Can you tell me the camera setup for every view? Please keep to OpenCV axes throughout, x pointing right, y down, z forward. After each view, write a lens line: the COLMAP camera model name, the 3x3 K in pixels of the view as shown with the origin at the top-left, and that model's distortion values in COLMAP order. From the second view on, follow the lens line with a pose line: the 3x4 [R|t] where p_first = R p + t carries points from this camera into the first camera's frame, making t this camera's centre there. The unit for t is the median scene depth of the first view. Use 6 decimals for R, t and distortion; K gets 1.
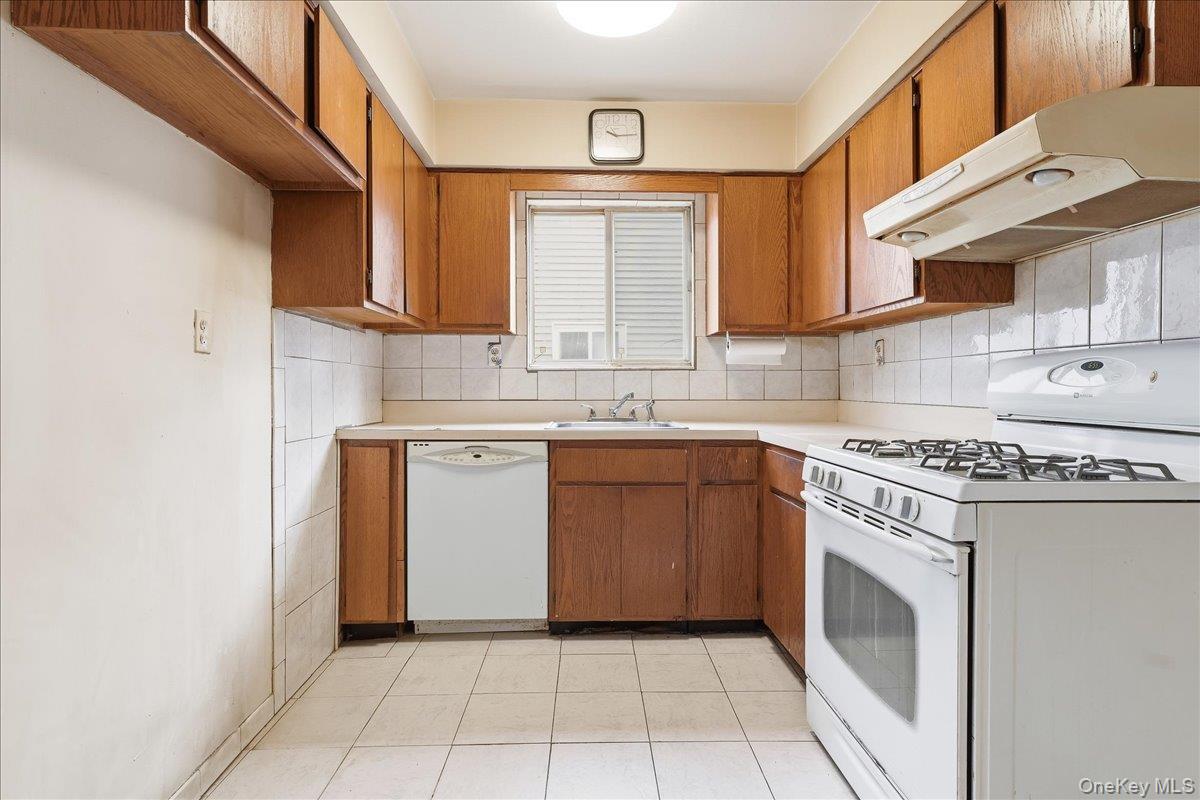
lens RADIAL K [[600.8, 0, 599.3], [0, 600.8, 388.3], [0, 0, 1]] dist [0.002638, 0.000481]
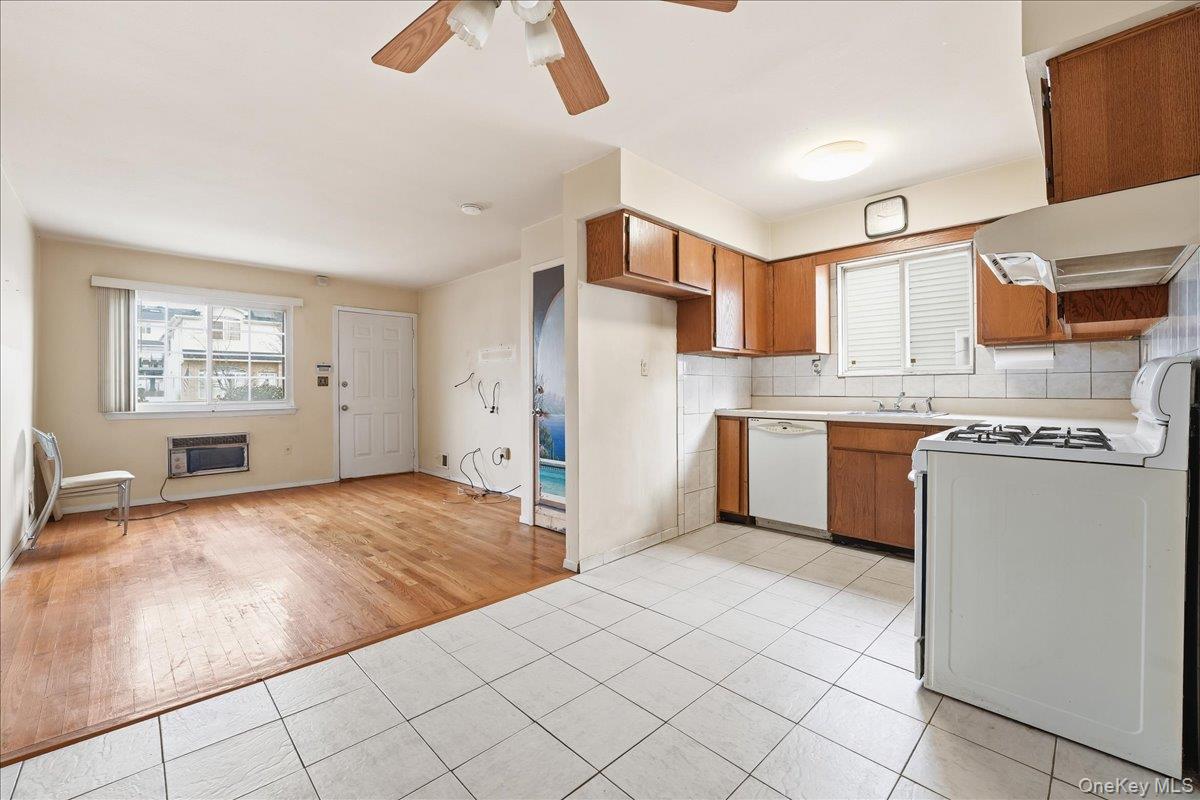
lens RADIAL K [[490.5, 0, 599.4], [0, 490.5, 392.1], [0, 0, 1]] dist [-0.021122, -0.000037]
pose [[0.678541, 0.003289, -0.734555, 0.469254], [0.004057, 0.999958, 0.008225, -0.005186], [0.734551, -0.008561, 0.678499, -0.349676]]
